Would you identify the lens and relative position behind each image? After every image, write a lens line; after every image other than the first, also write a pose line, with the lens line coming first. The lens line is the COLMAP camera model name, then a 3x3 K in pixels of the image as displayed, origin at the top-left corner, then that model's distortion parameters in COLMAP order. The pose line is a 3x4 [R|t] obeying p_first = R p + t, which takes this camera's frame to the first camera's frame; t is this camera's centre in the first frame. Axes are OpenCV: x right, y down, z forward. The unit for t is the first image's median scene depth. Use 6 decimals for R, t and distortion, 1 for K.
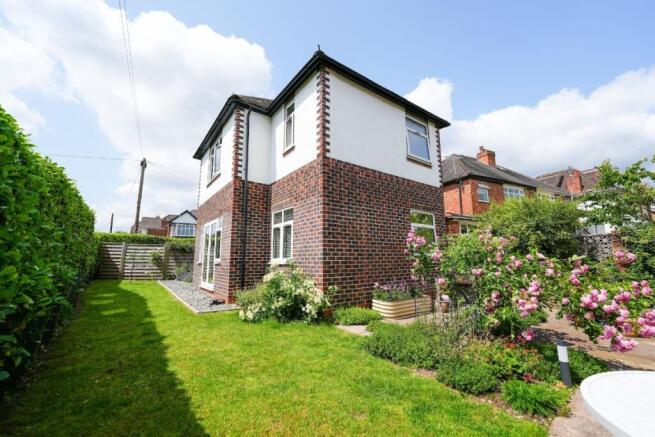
lens RADIAL K [[265.3, 0, 327.5], [0, 265.3, 218.5], [0, 0, 1]] dist [-0.001318, -0.000070]
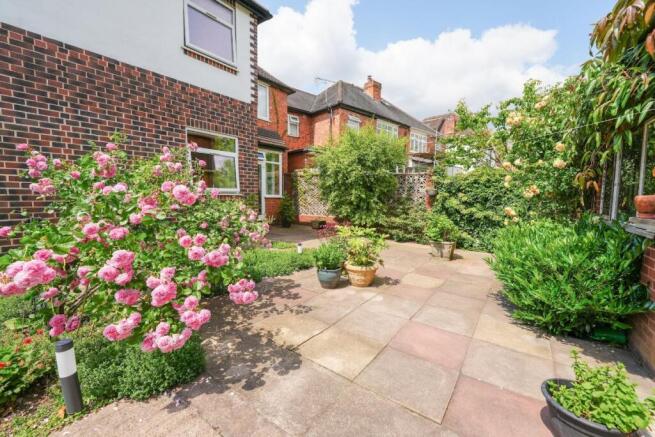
lens RADIAL K [[278.8, 0, 327.5], [0, 278.8, 218.5], [0, 0, 1]] dist [-0.003363, -0.000512]
pose [[0.955141, -0.010958, 0.295948, 0.216355], [-0.055662, 0.974863, 0.215739, 0.010442], [-0.290873, -0.222534, 0.930522, 0.064953]]
